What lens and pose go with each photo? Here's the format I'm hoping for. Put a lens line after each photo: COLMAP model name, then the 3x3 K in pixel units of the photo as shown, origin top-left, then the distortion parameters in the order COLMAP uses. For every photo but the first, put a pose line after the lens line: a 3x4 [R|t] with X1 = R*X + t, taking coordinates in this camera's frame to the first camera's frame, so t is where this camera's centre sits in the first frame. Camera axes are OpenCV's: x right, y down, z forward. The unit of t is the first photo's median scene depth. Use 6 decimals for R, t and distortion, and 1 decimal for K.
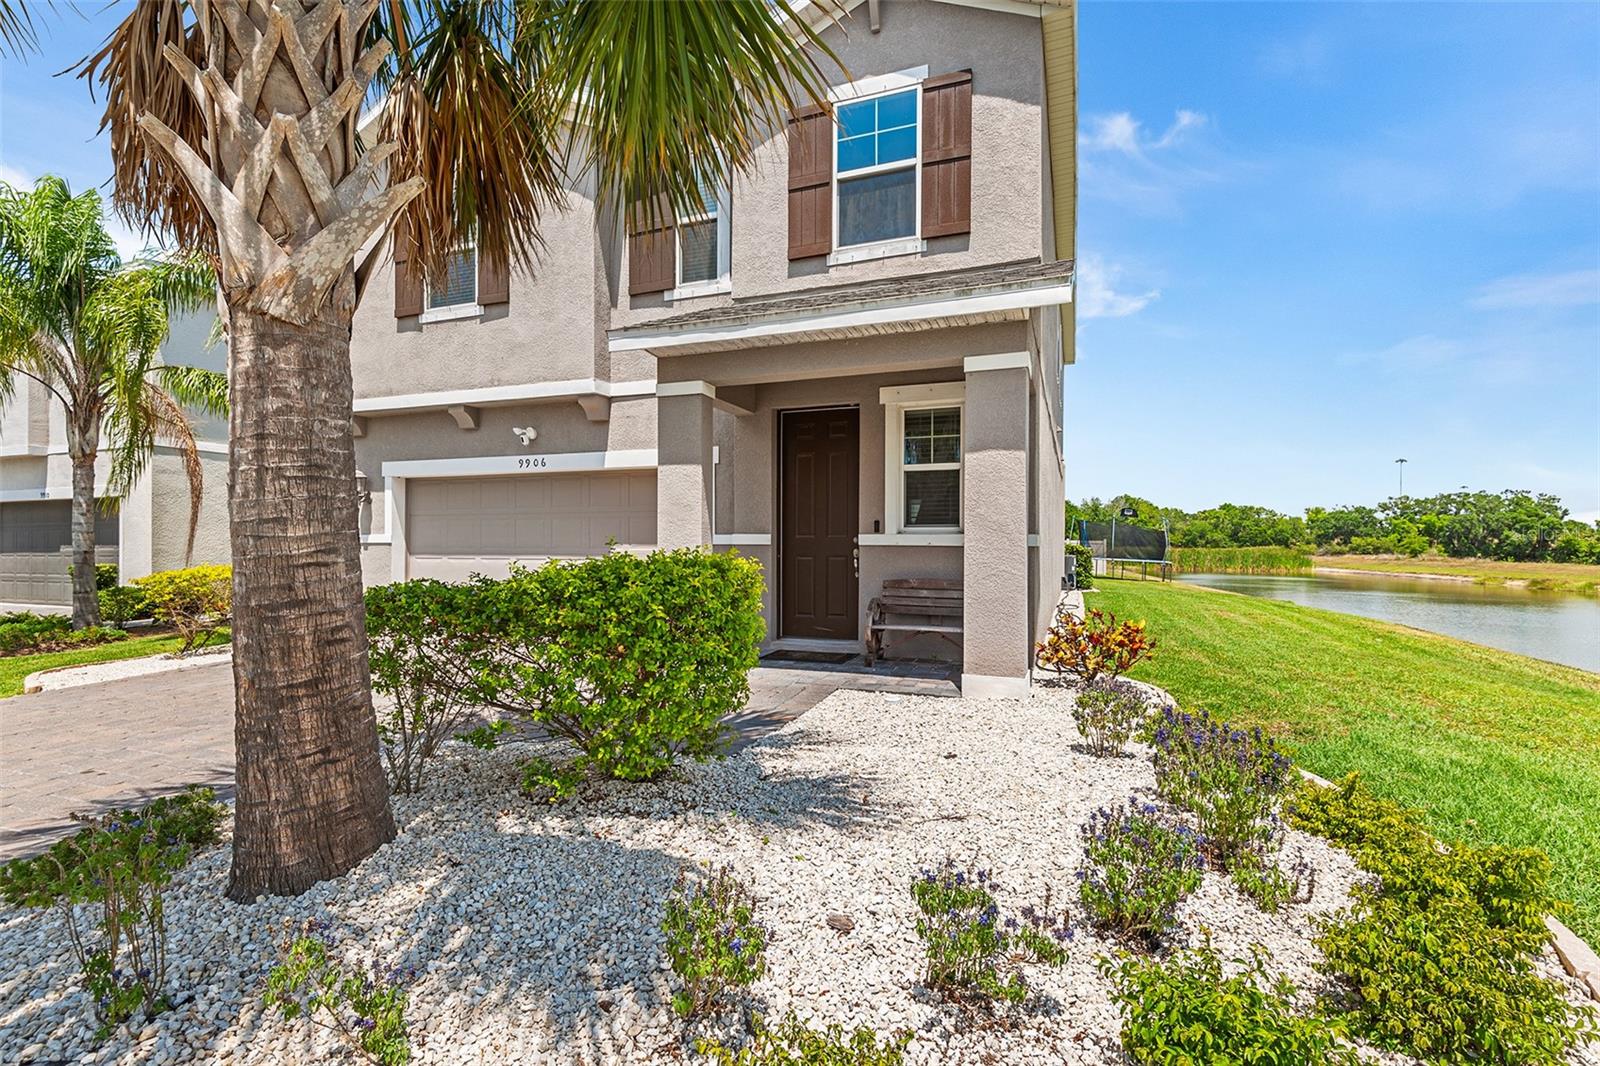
lens RADIAL K [[732.6, 0, 798.7], [0, 732.6, 549.6], [0, 0, 1]] dist [0.007813, -0.003109]
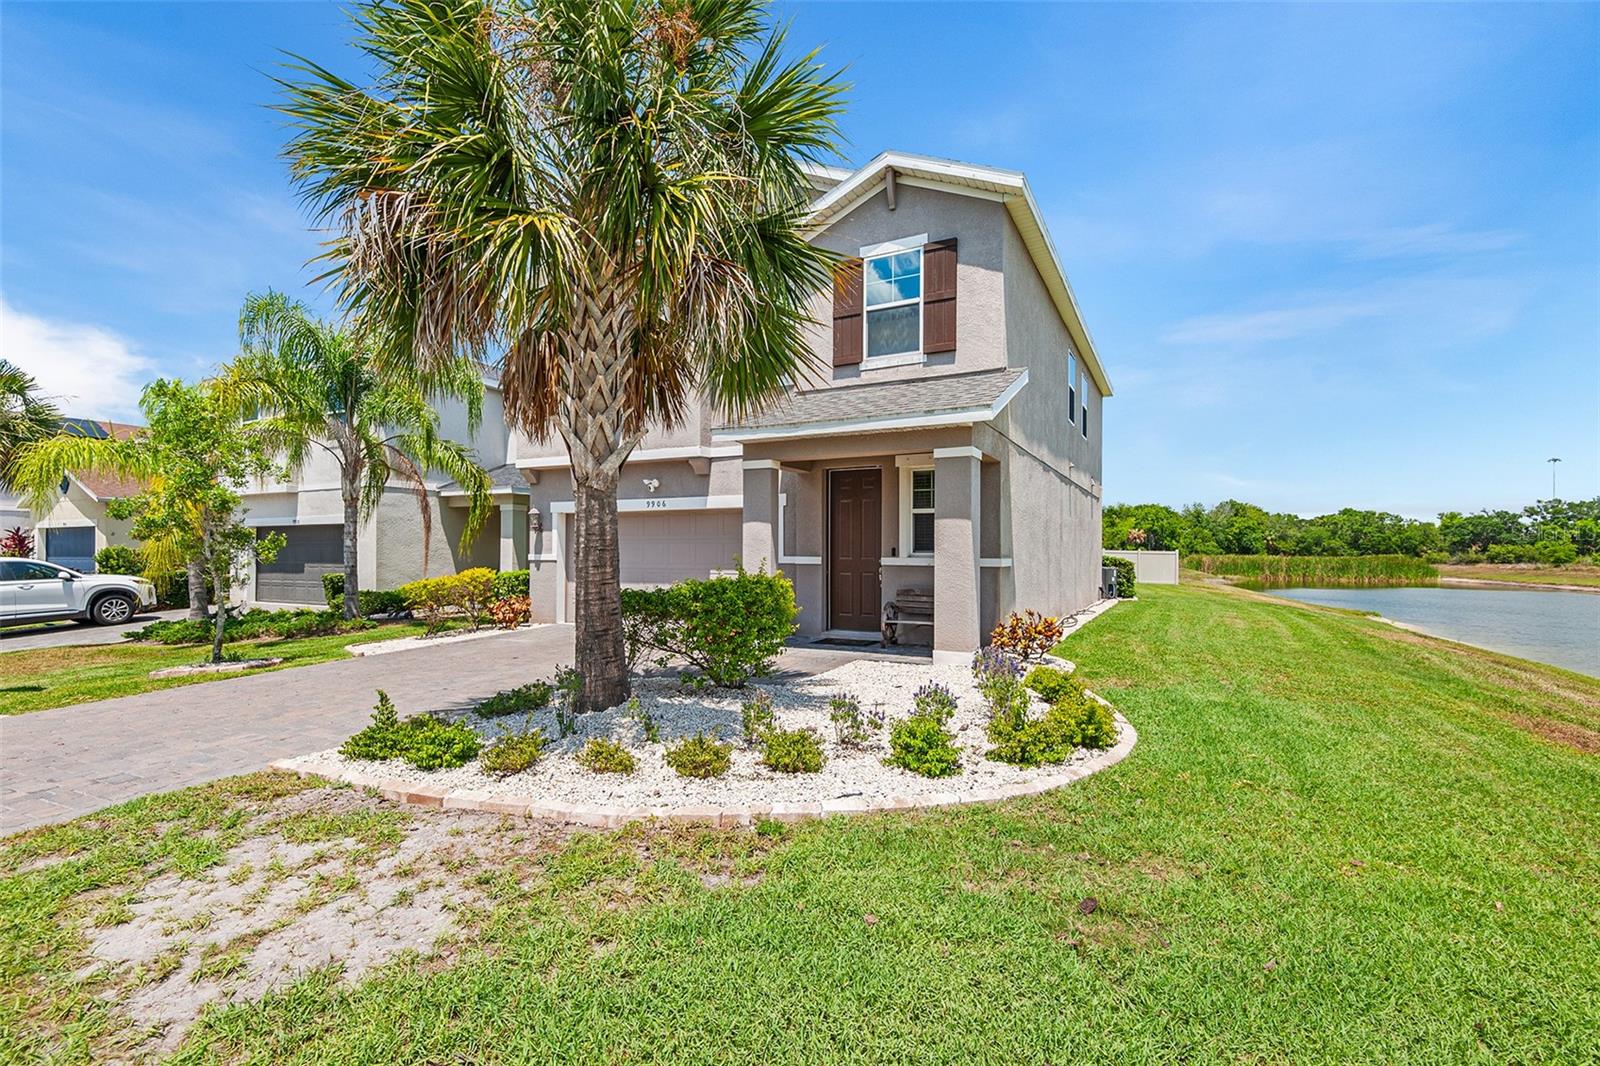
lens RADIAL K [[732.6, 0, 792.9], [0, 732.6, 544.8], [0, 0, 1]] dist [0.007813, -0.003109]
pose [[0.991760, -0.001596, -0.128096, 0.081239], [-0.000498, 0.999867, -0.016317, -0.019170], [0.128105, 0.016246, 0.991628, -0.382754]]
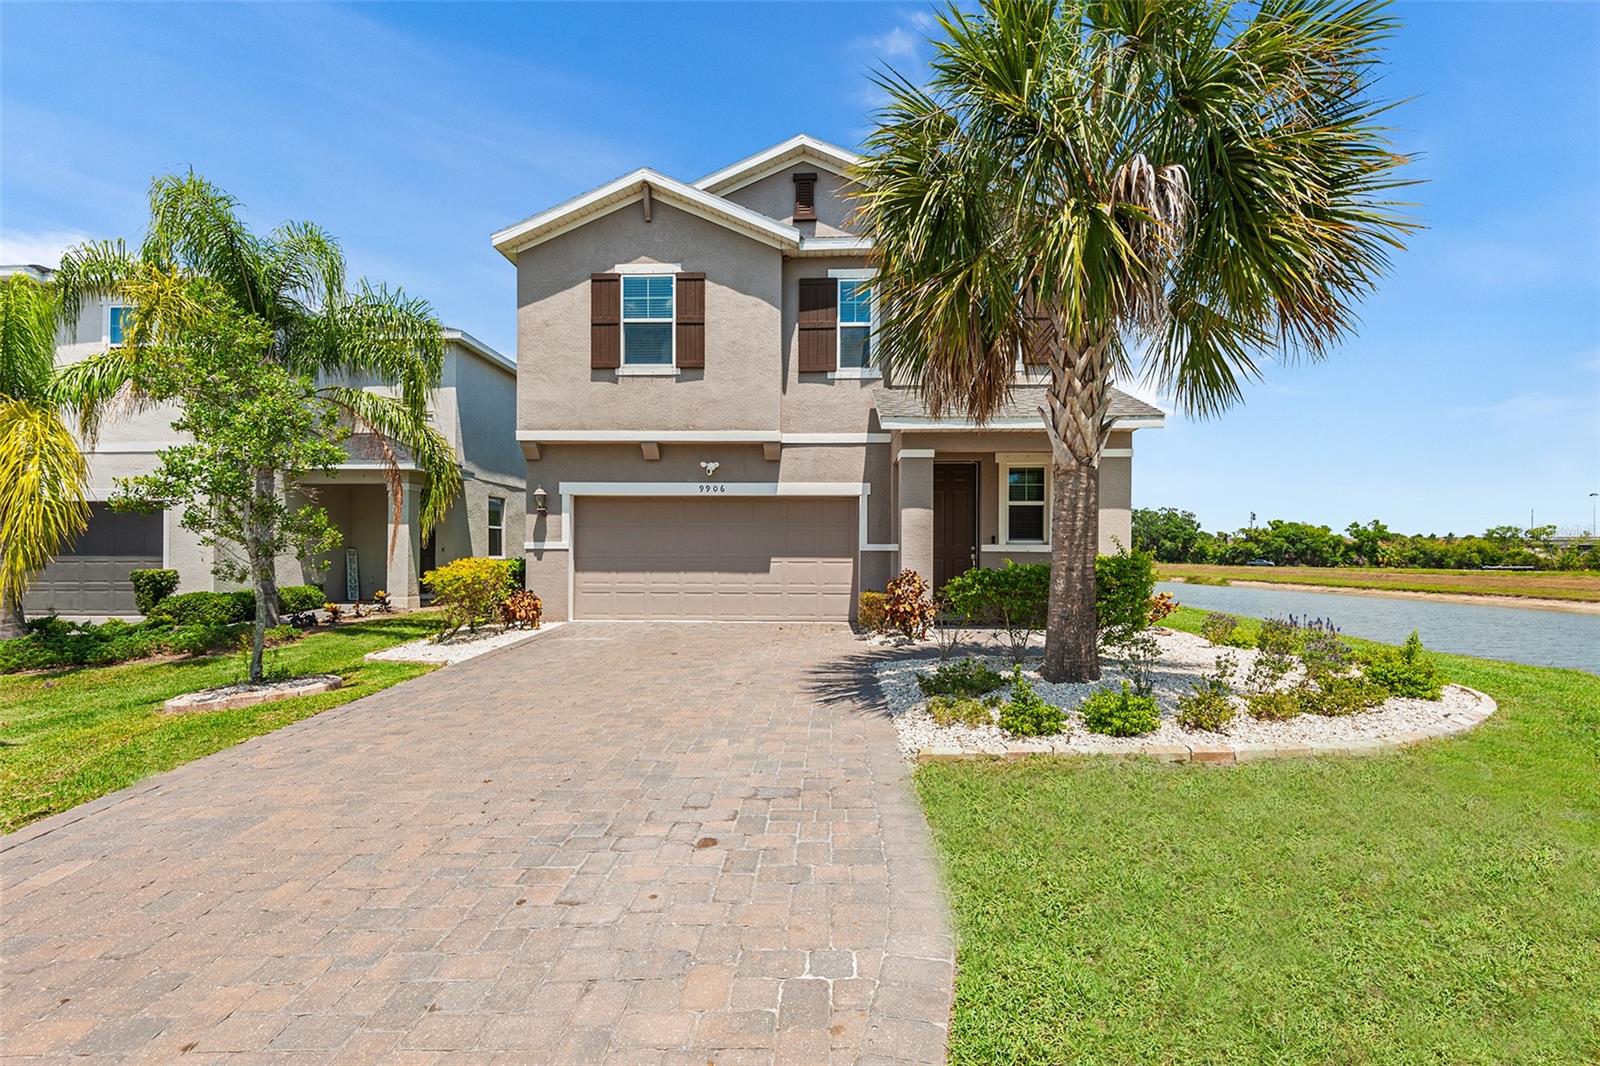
lens RADIAL K [[732.6, 0, 790.8], [0, 732.6, 541.8], [0, 0, 1]] dist [0.007813, -0.003109]
pose [[0.953143, 0.004737, 0.302483, -0.678965], [0.000460, 0.999854, -0.017110, 0.000184], [-0.302520, 0.016447, 0.953001, -0.324108]]
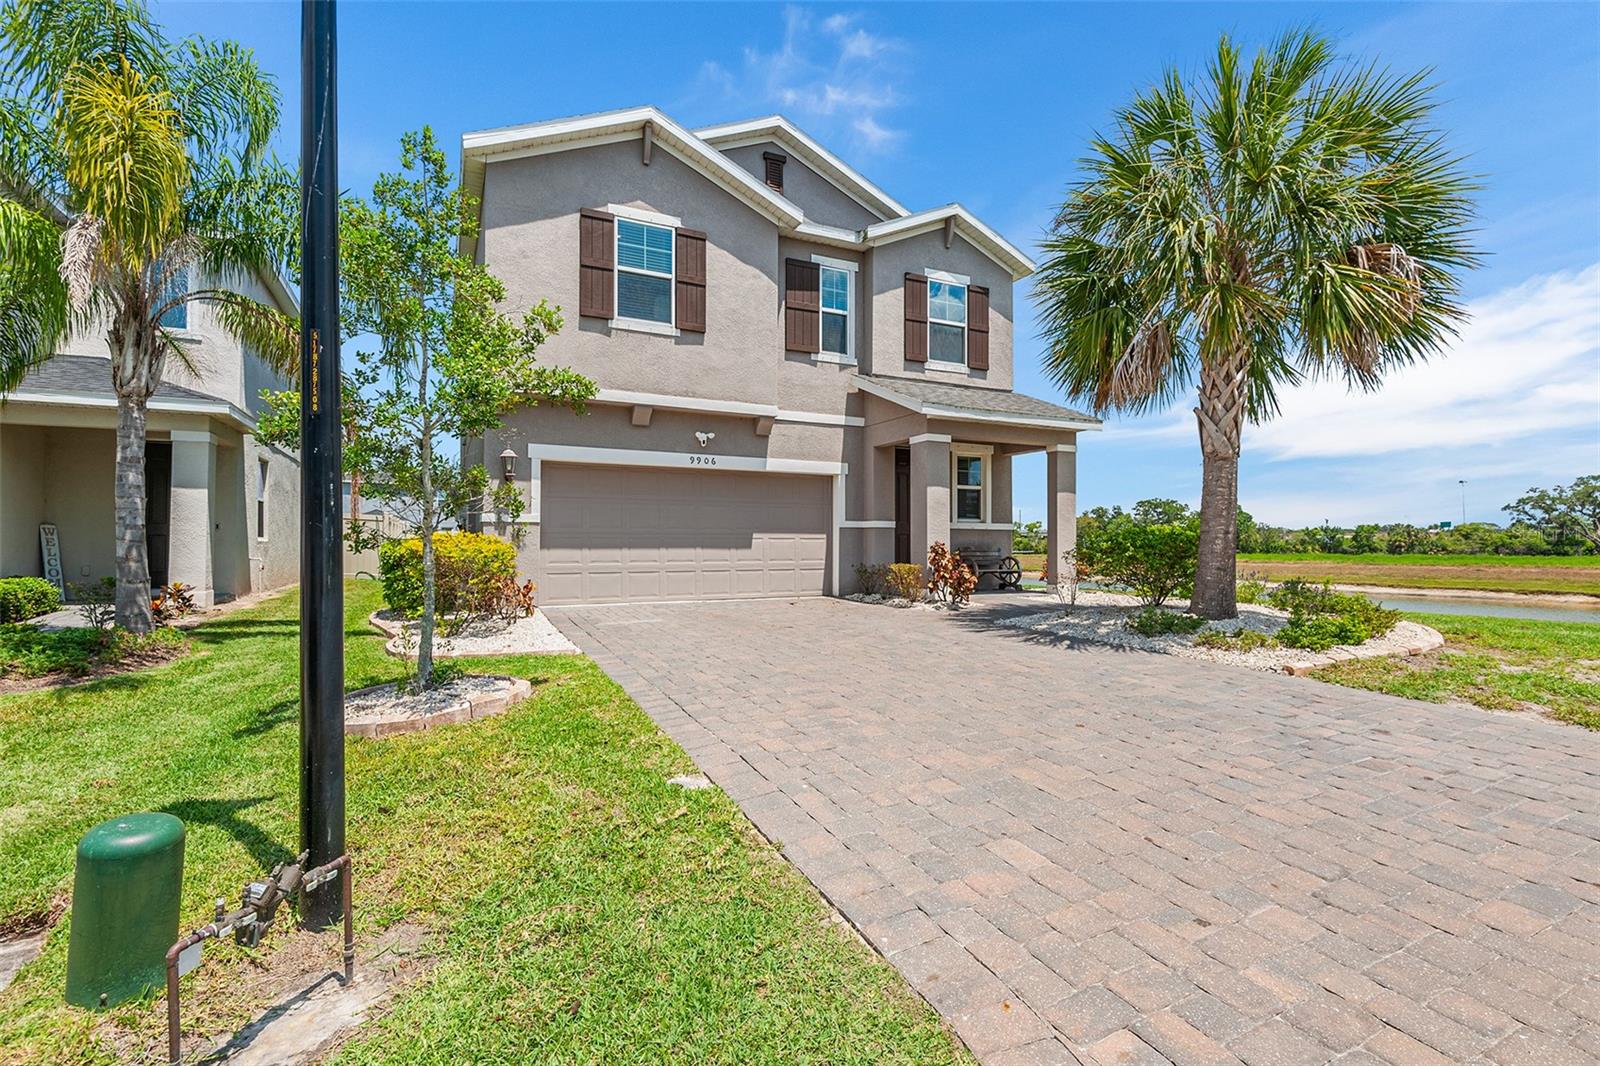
lens RADIAL K [[732.6, 0, 798.8], [0, 732.6, 531.4], [0, 0, 1]] dist [0.007813, -0.003109]
pose [[0.684679, 0.011615, 0.728753, -1.262514], [0.003086, 0.999818, -0.018834, 0.029875], [-0.728839, 0.015144, 0.684518, 0.023592]]
